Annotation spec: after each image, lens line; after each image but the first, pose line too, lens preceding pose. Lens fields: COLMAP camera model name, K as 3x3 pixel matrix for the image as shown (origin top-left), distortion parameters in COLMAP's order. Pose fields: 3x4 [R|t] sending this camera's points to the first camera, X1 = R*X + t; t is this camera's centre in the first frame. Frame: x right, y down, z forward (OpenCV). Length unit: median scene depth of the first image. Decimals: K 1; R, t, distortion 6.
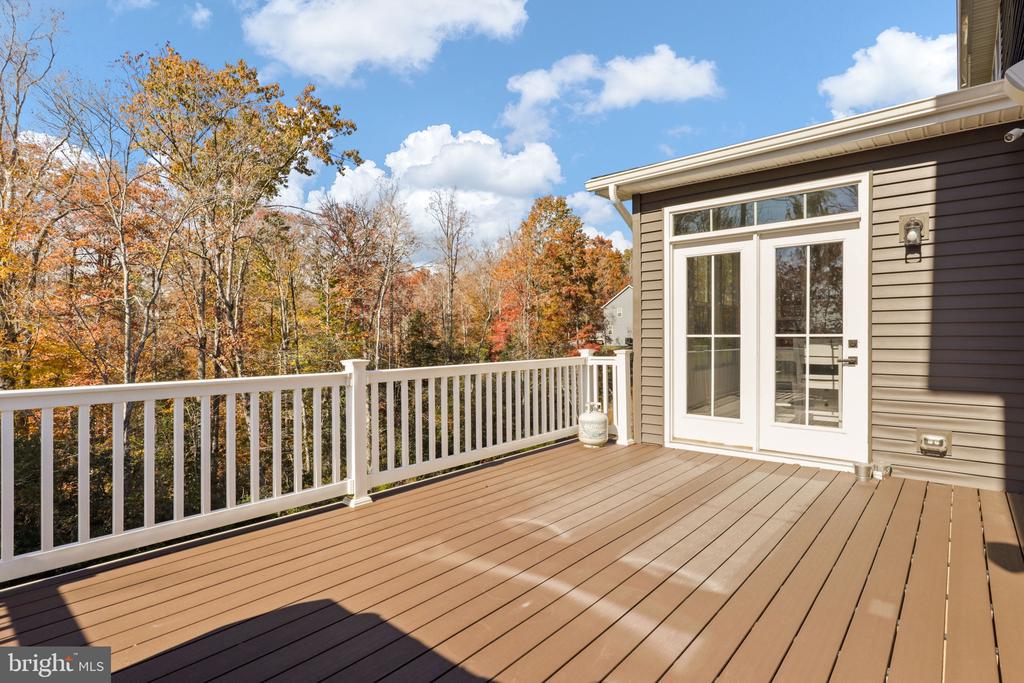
lens RADIAL K [[514.6, 0, 512.0], [0, 514.6, 341.5], [0, 0, 1]] dist [-0.000005, 0.001651]
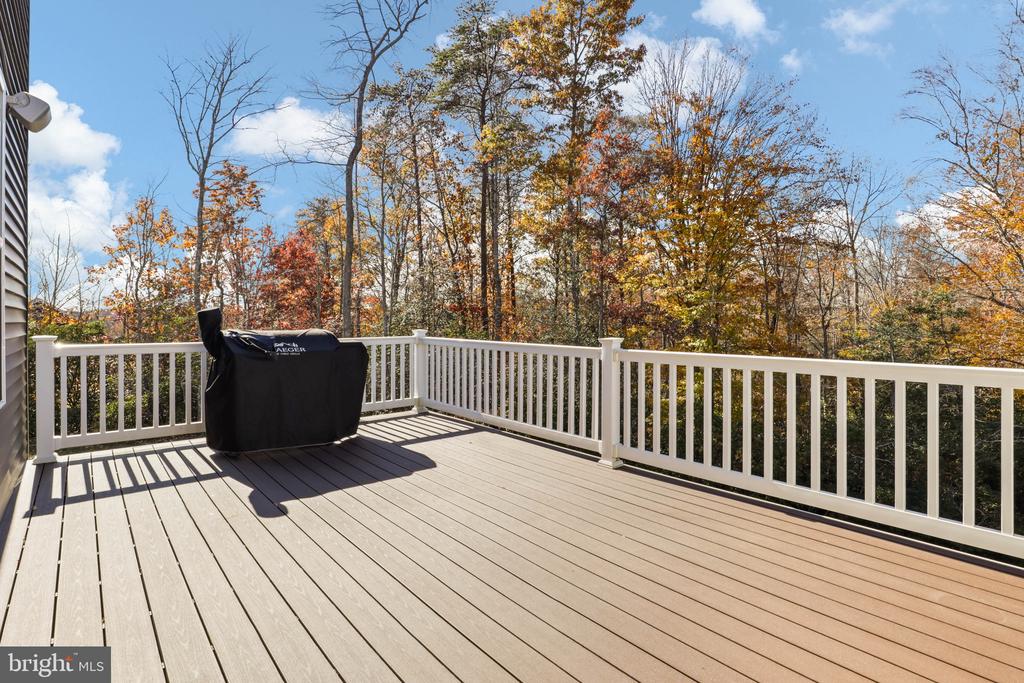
lens RADIAL K [[515.6, 0, 510.3], [0, 515.6, 335.2], [0, 0, 1]] dist [-0.002834, -0.000056]
pose [[-0.161048, 0.035307, -0.986315, 0.725232], [-0.003494, 0.999333, 0.036343, -0.010401], [0.986940, 0.009299, -0.160817, 0.828855]]
